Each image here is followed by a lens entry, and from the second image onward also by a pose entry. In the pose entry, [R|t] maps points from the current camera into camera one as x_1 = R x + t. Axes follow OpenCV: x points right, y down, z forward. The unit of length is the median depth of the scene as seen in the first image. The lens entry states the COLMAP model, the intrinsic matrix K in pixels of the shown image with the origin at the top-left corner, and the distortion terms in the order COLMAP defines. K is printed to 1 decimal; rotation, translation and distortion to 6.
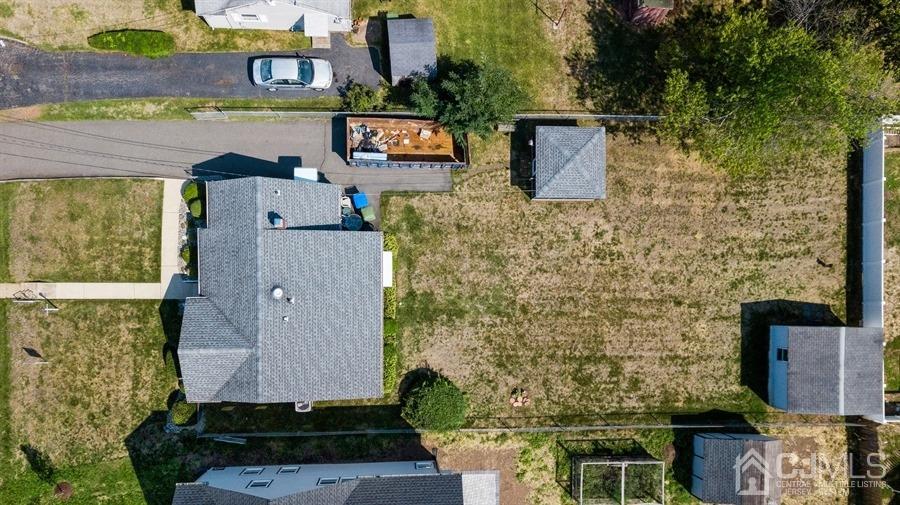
lens RADIAL K [[687.7, 0, 448.0], [0, 687.7, 256.8], [0, 0, 1]] dist [0.080933, -0.100343]
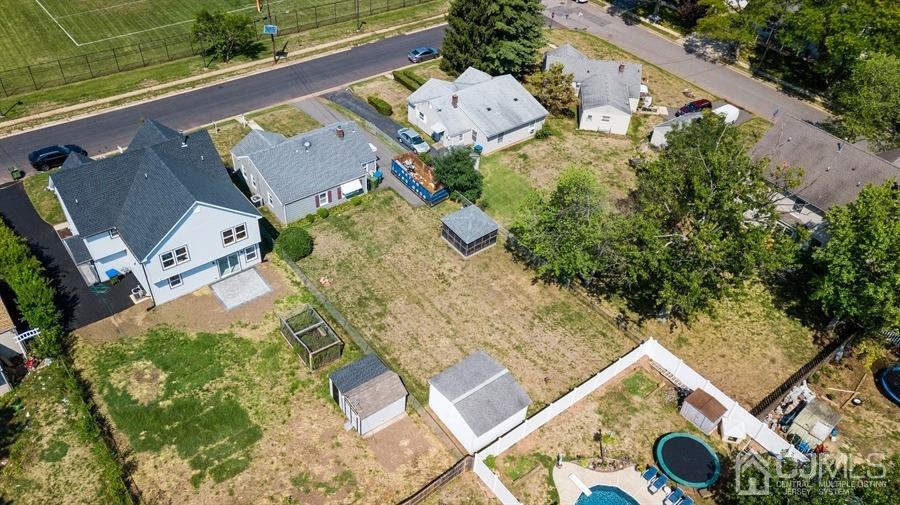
lens RADIAL K [[694.9, 0, 450.0], [0, 694.9, 252.5], [0, 0, 1]] dist [0.048220, -0.005490]
pose [[0.624590, 0.482684, -0.613925, 1.118950], [-0.780872, 0.374672, -0.499859, 0.702488], [-0.011253, 0.791604, 0.610931, 0.064237]]
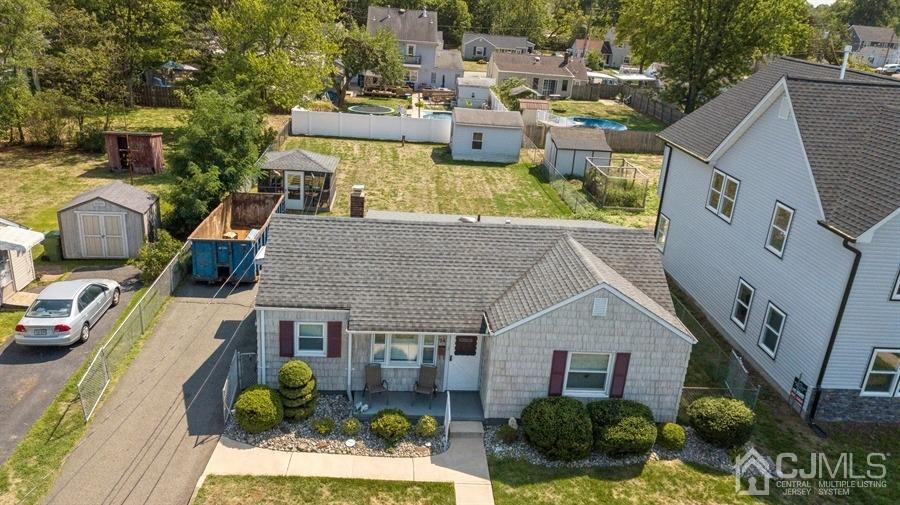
lens RADIAL K [[690.5, 0, 450.0], [0, 690.5, 257.8], [0, 0, 1]] dist [0.033402, 0.006058]
pose [[-0.064879, -0.432931, 0.899089, -0.703299], [0.994390, 0.047381, 0.094571, -0.011234], [-0.083542, 0.900181, 0.427428, 0.662980]]
